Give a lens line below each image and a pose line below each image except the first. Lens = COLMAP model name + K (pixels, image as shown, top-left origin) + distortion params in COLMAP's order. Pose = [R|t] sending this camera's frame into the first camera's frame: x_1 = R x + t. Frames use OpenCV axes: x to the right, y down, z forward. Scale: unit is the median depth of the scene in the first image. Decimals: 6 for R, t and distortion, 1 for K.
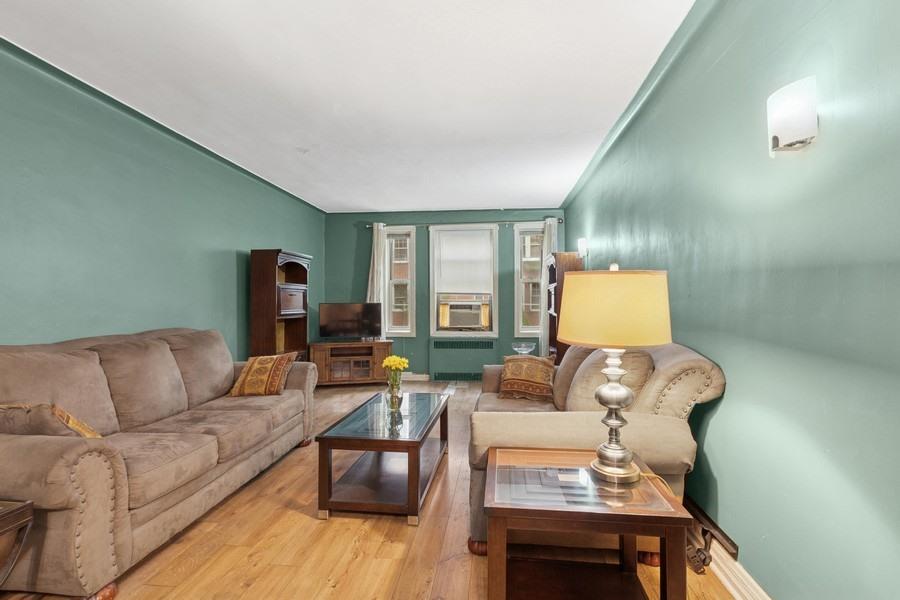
lens RADIAL K [[433.0, 0, 450.0], [0, 433.0, 300.0], [0, 0, 1]] dist [-0.002236, -0.000366]
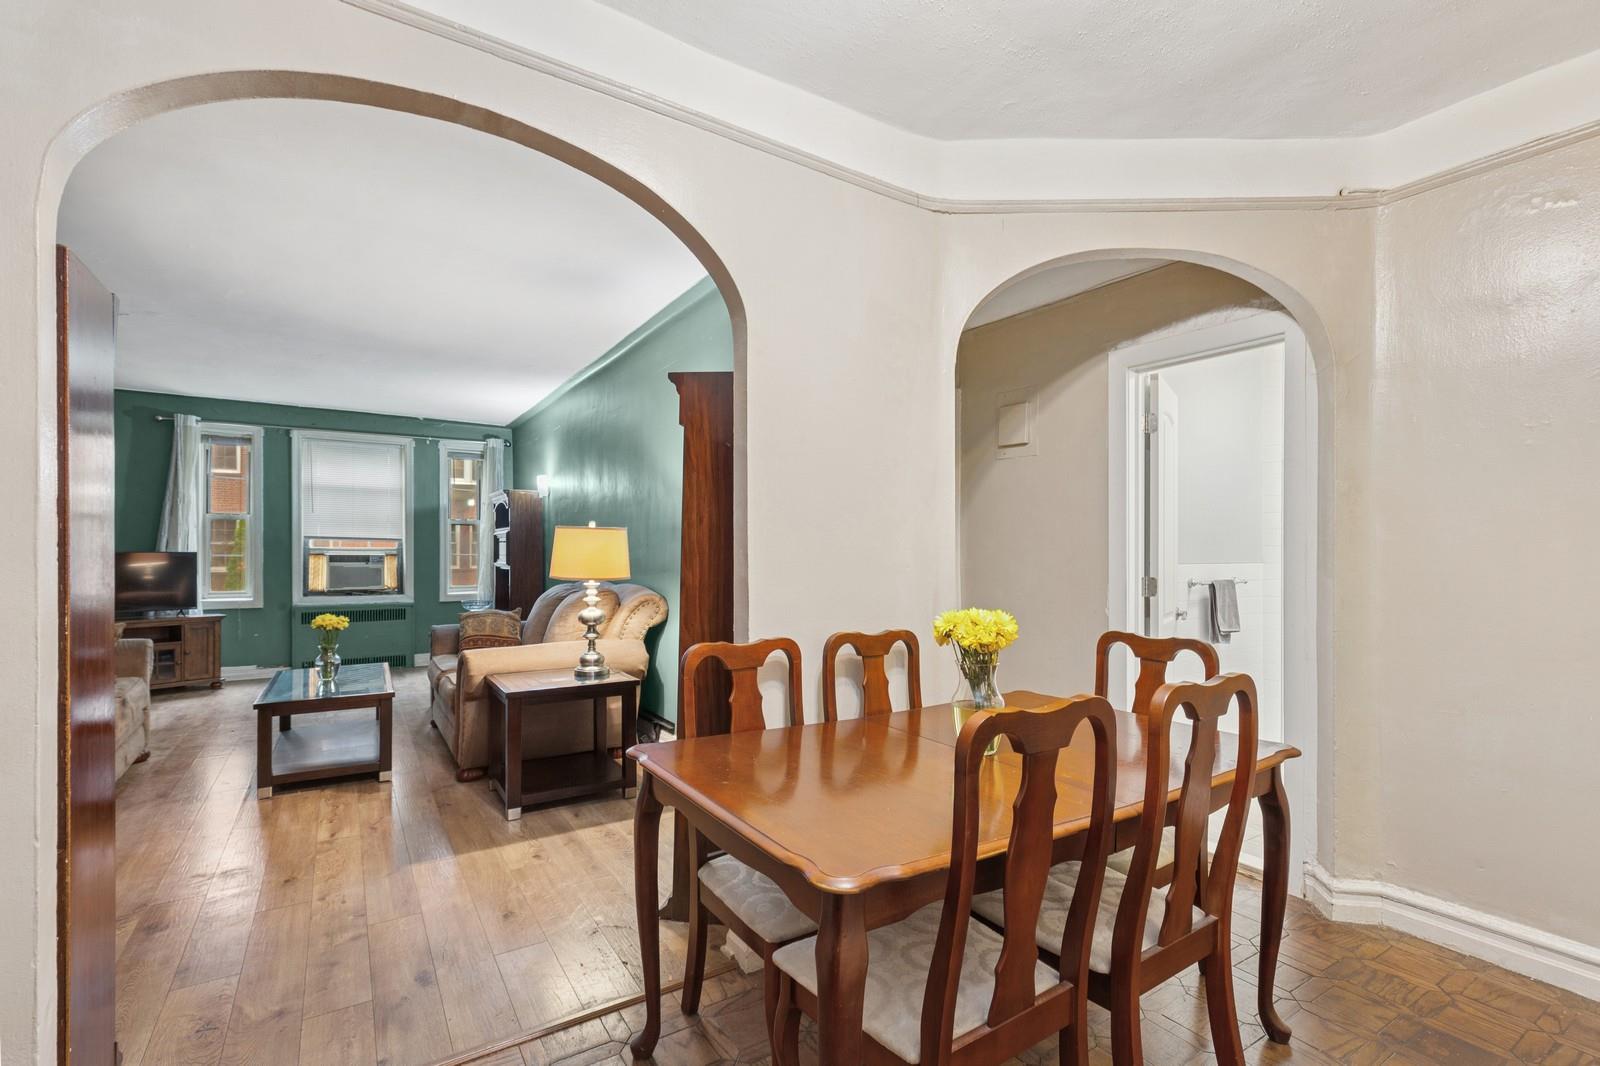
lens RADIAL K [[738.7, 0, 797.0], [0, 738.7, 566.4], [0, 0, 1]] dist [-0.003464, -0.000239]
pose [[0.786310, -0.005993, 0.617803, -0.138058], [-0.006655, 0.999813, 0.018169, 0.002905], [-0.617796, -0.018398, 0.786123, -0.308738]]
